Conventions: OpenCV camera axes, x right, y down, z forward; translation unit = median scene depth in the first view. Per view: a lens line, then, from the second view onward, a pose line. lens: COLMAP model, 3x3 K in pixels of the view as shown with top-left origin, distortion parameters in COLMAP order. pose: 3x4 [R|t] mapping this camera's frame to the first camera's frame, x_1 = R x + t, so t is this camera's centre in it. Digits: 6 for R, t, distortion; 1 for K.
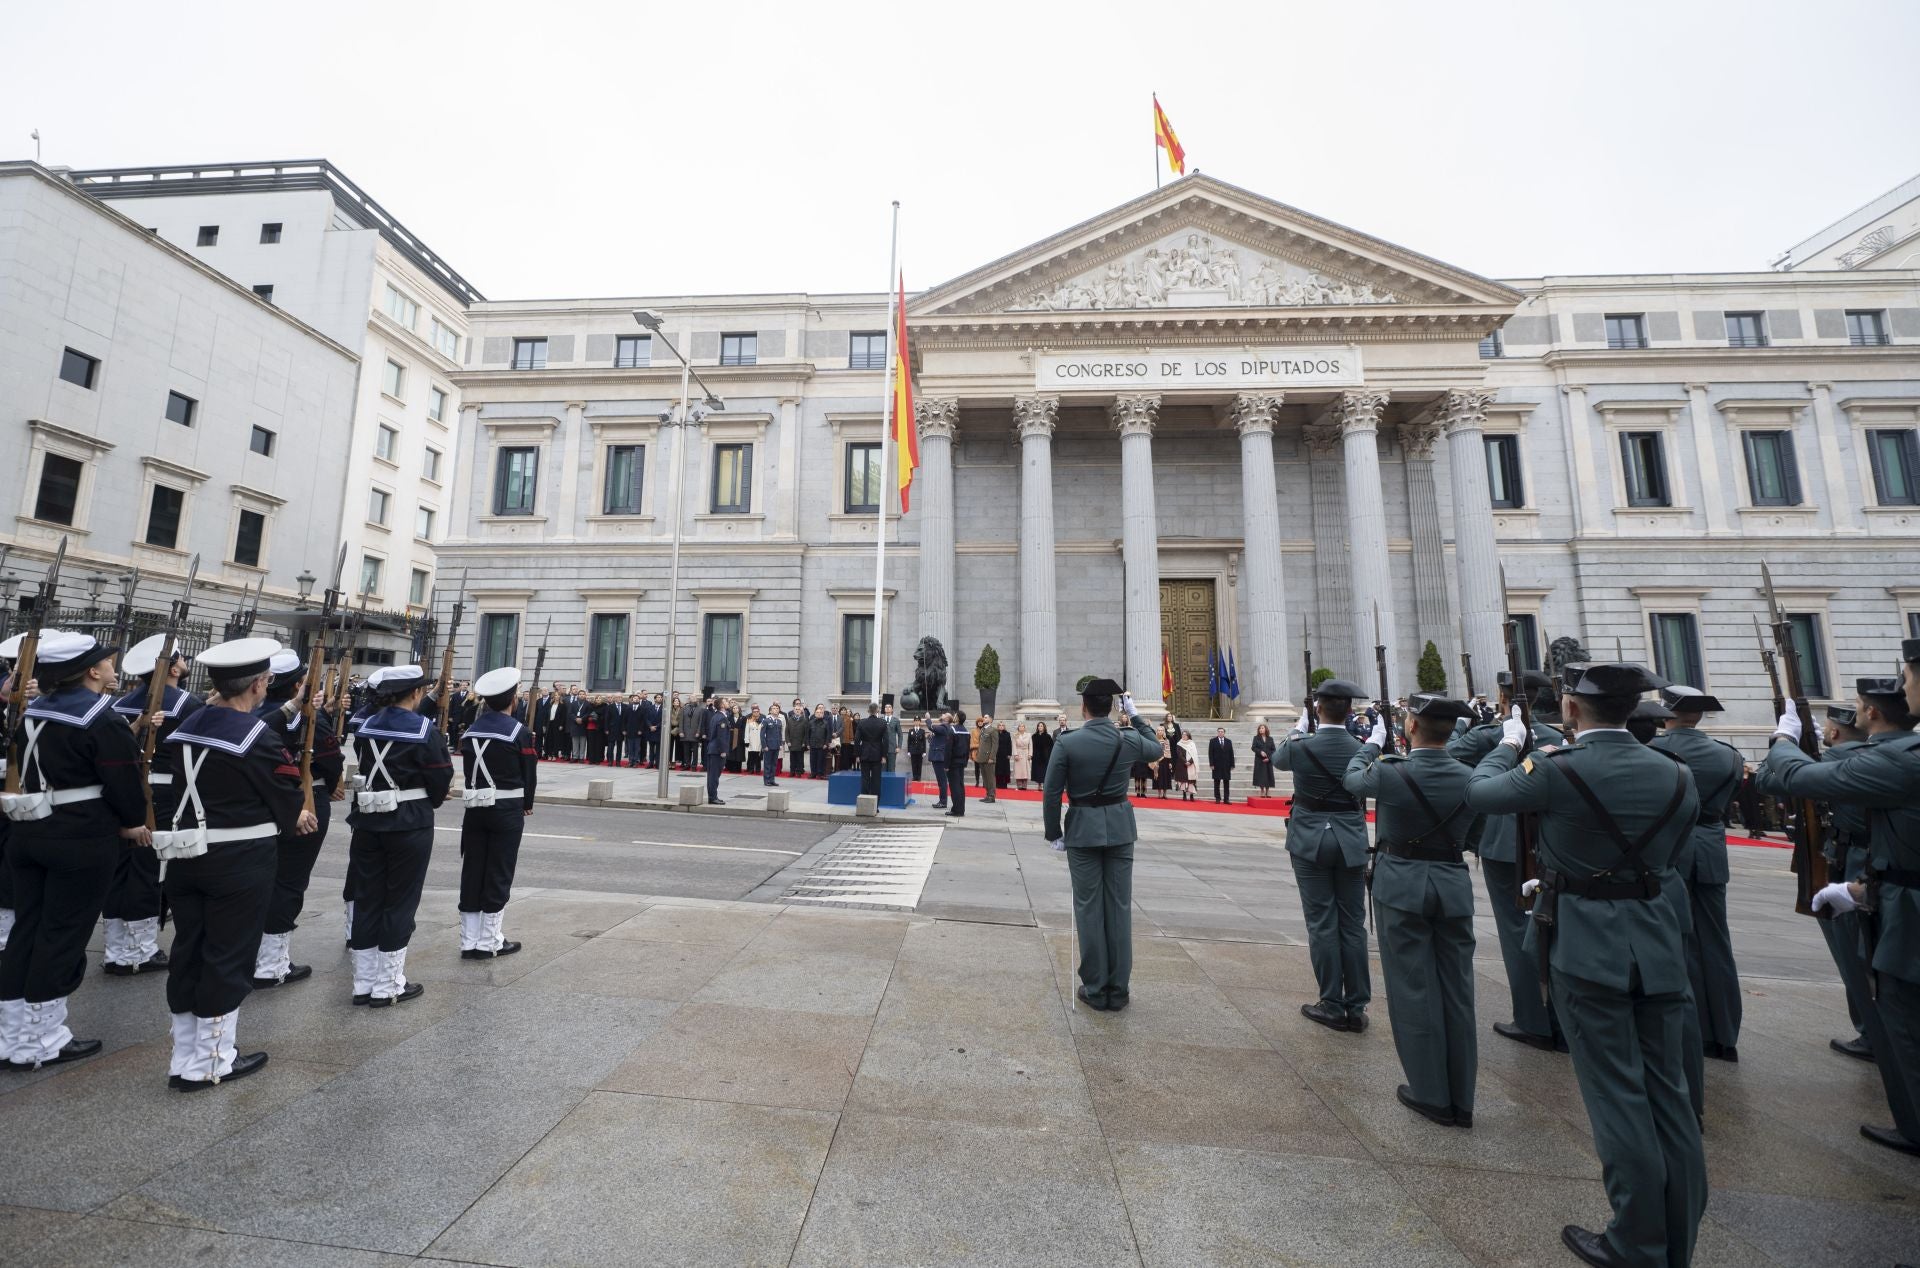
lens RADIAL K [[796.5, 0, 925.1], [0, 796.5, 604.7], [0, 0, 1]] dist [-0.007401, -0.001111]
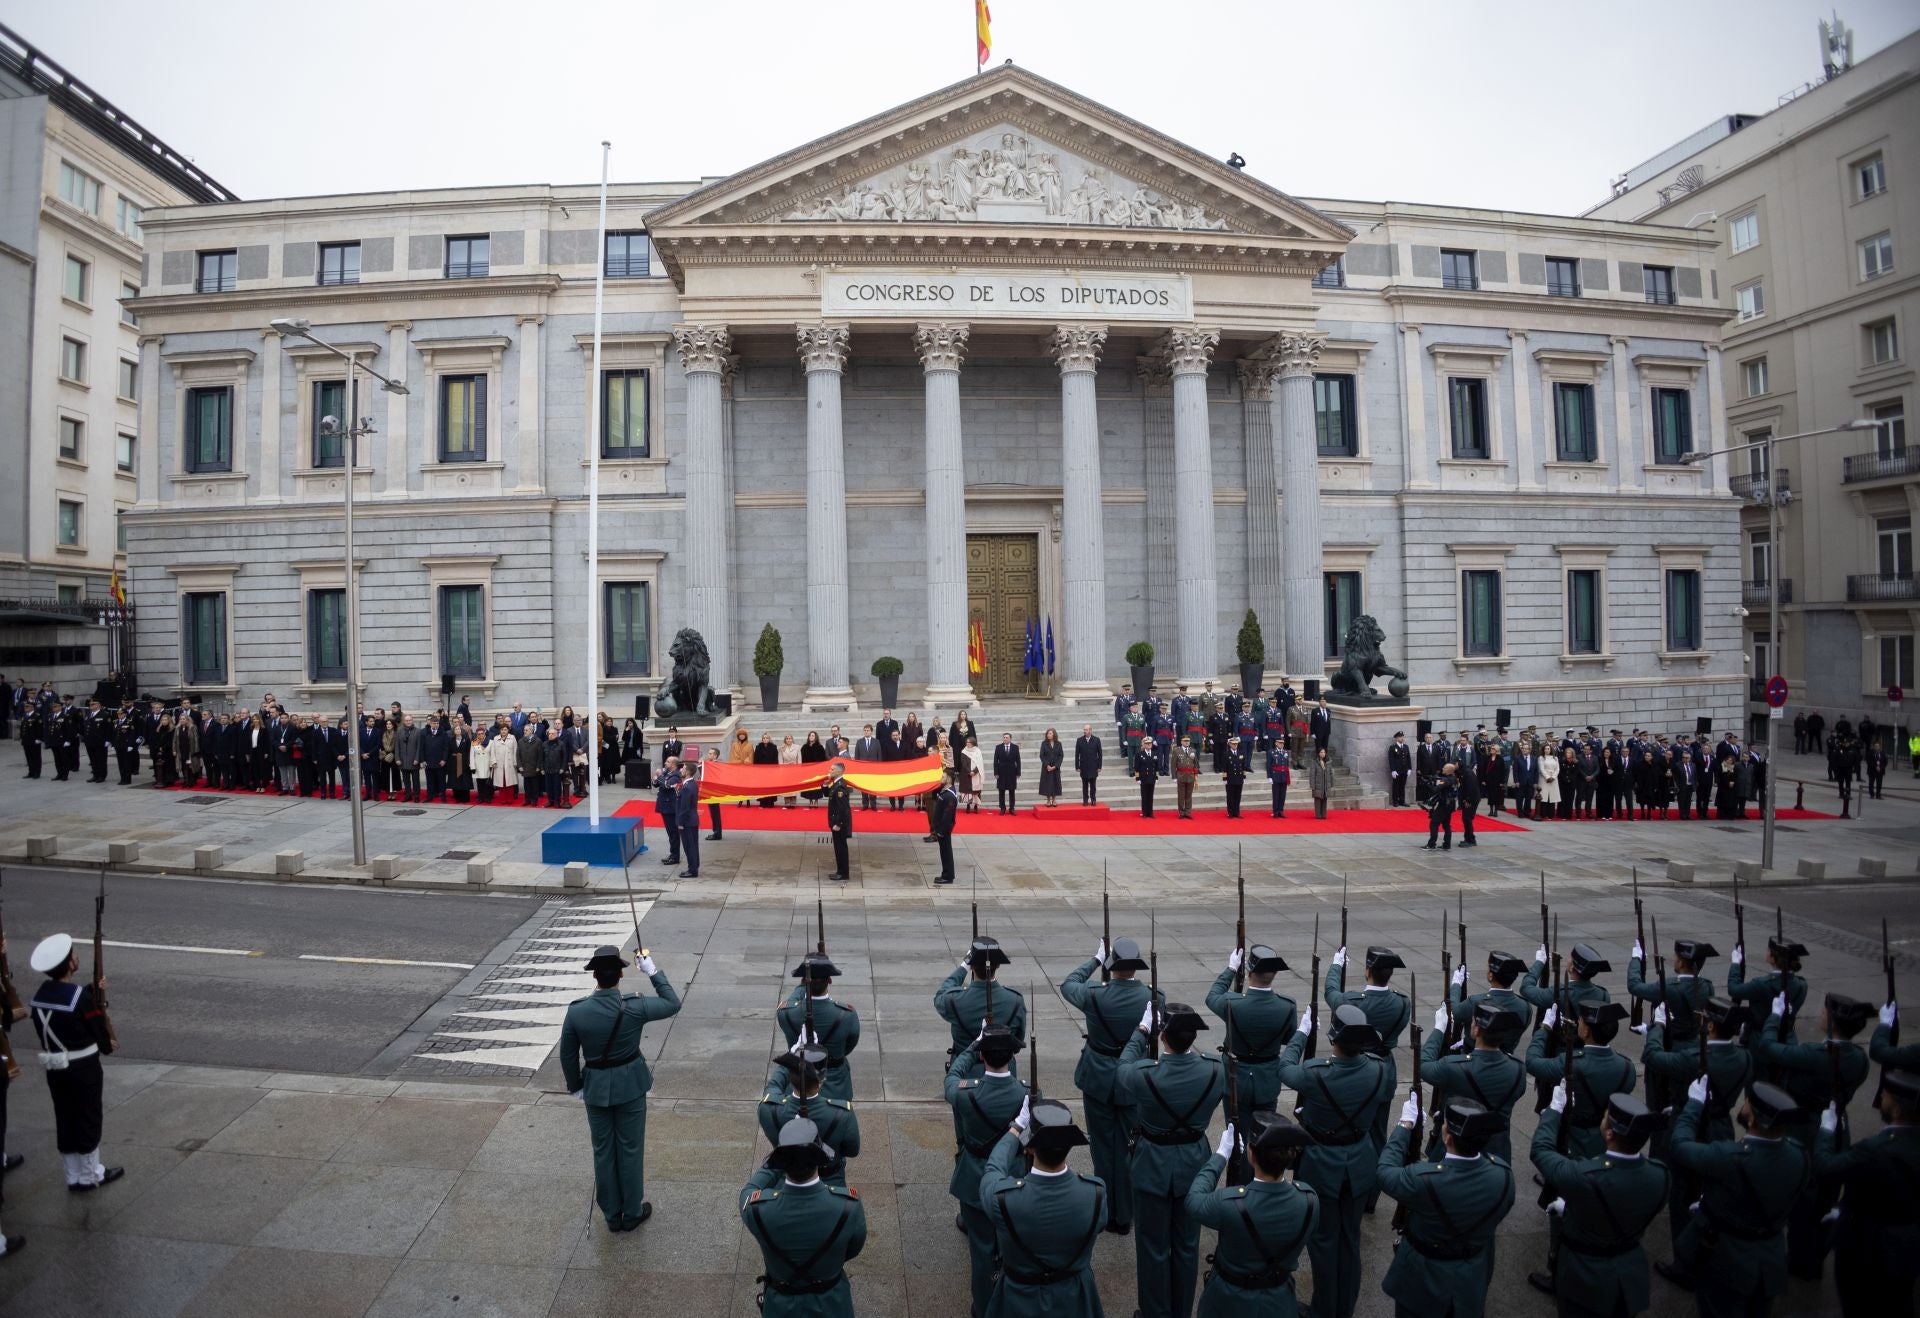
lens RADIAL K [[968.3, 0, 893.4], [0, 968.3, 642.4], [0, 0, 1]] dist [-0.155669, 0.042357]
pose [[0.991943, -0.029288, 0.123256, 0.075875], [0.009574, 0.987459, 0.157584, -0.083151], [-0.126326, -0.155134, 0.979783, -0.029058]]
